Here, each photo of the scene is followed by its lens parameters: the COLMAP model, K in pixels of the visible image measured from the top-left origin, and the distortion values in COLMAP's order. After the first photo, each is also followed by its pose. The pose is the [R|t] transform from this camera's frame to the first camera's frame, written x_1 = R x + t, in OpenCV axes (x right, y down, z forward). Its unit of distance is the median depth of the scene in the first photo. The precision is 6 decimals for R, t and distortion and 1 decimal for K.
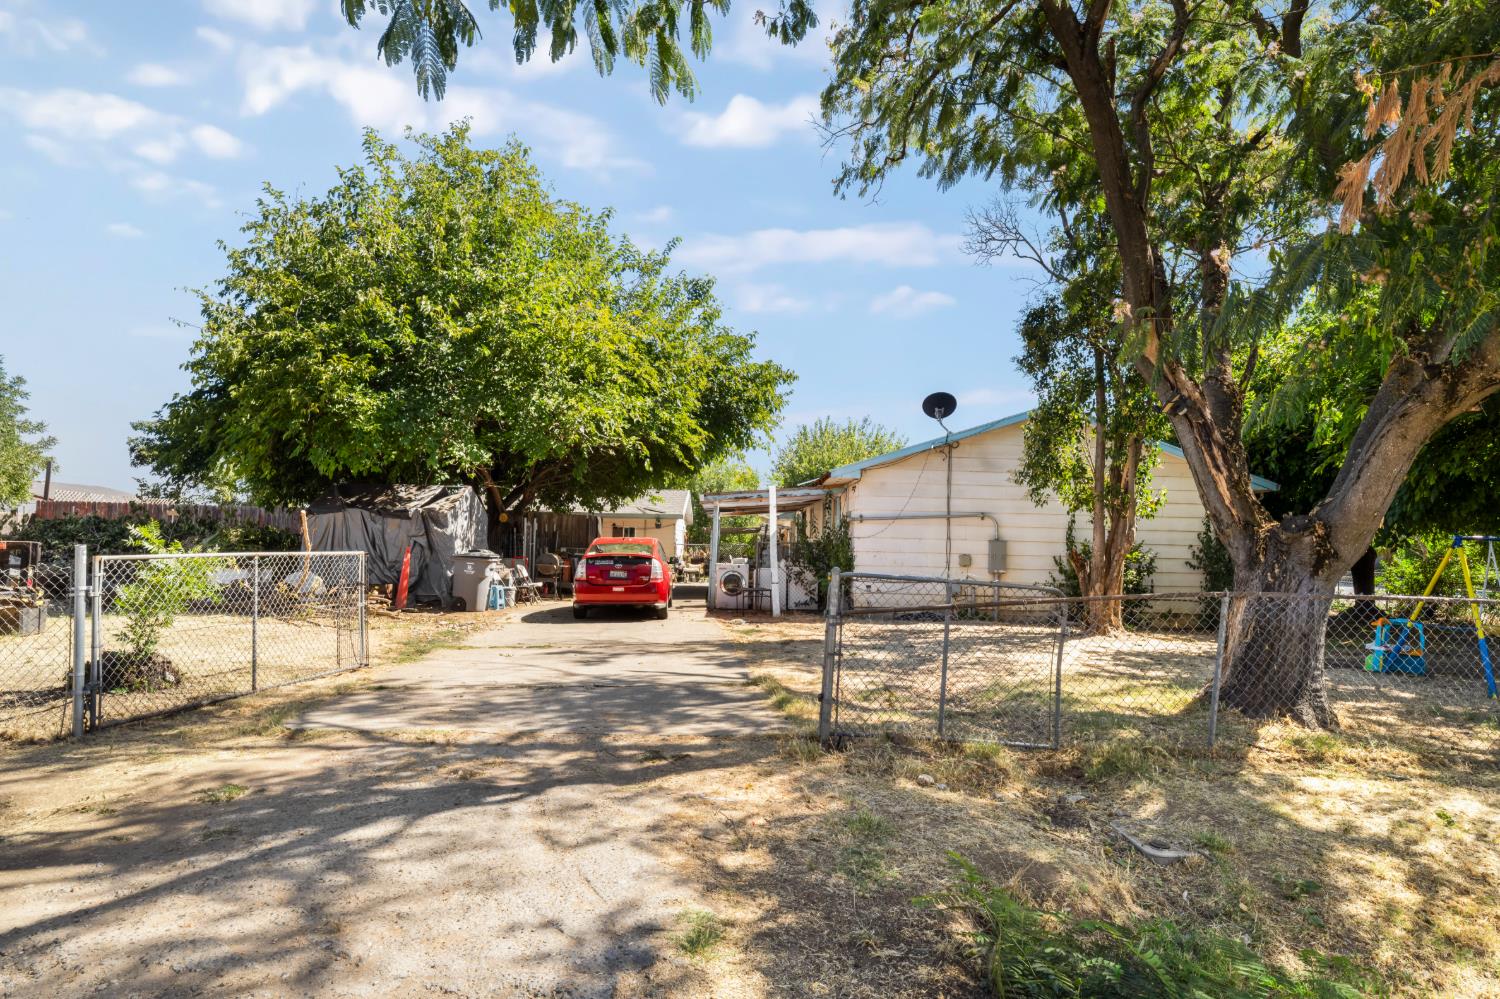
lens RADIAL K [[798.1, 0, 722.5], [0, 798.1, 513.3], [0, 0, 1]] dist [-0.004529, -0.002089]
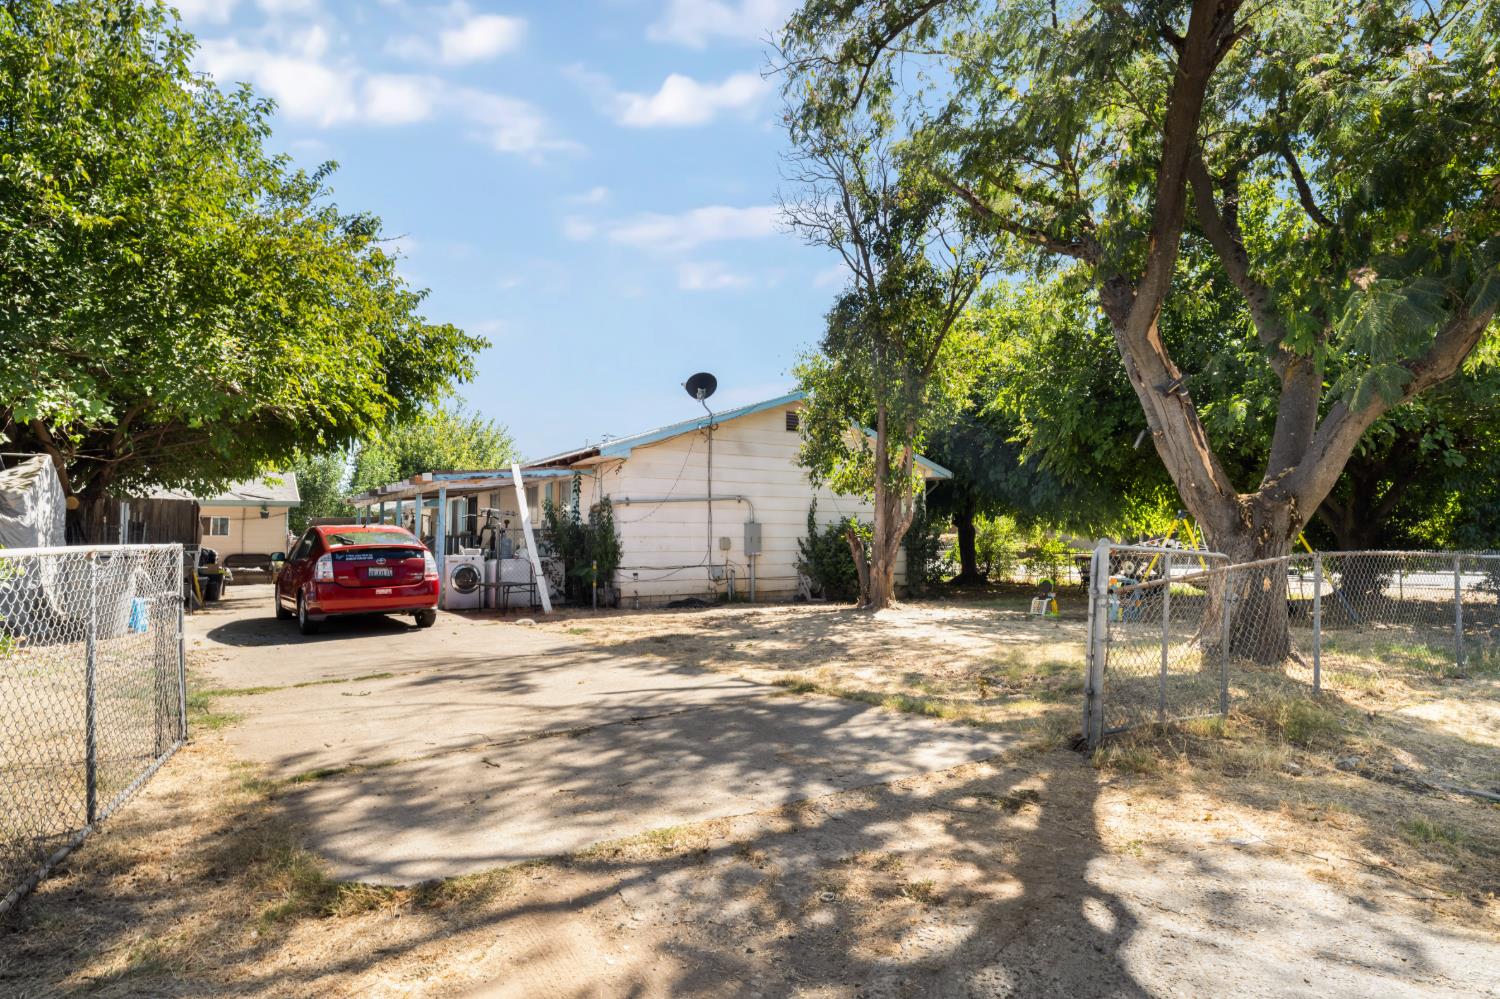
lens RADIAL K [[798.1, 0, 759.2], [0, 798.1, 503.9], [0, 0, 1]] dist [-0.004529, -0.002089]
pose [[0.858294, -0.001104, 0.513157, -0.169307], [0.000423, 0.999999, 0.001444, 0.008164], [-0.513158, -0.001022, 0.858293, 0.127200]]
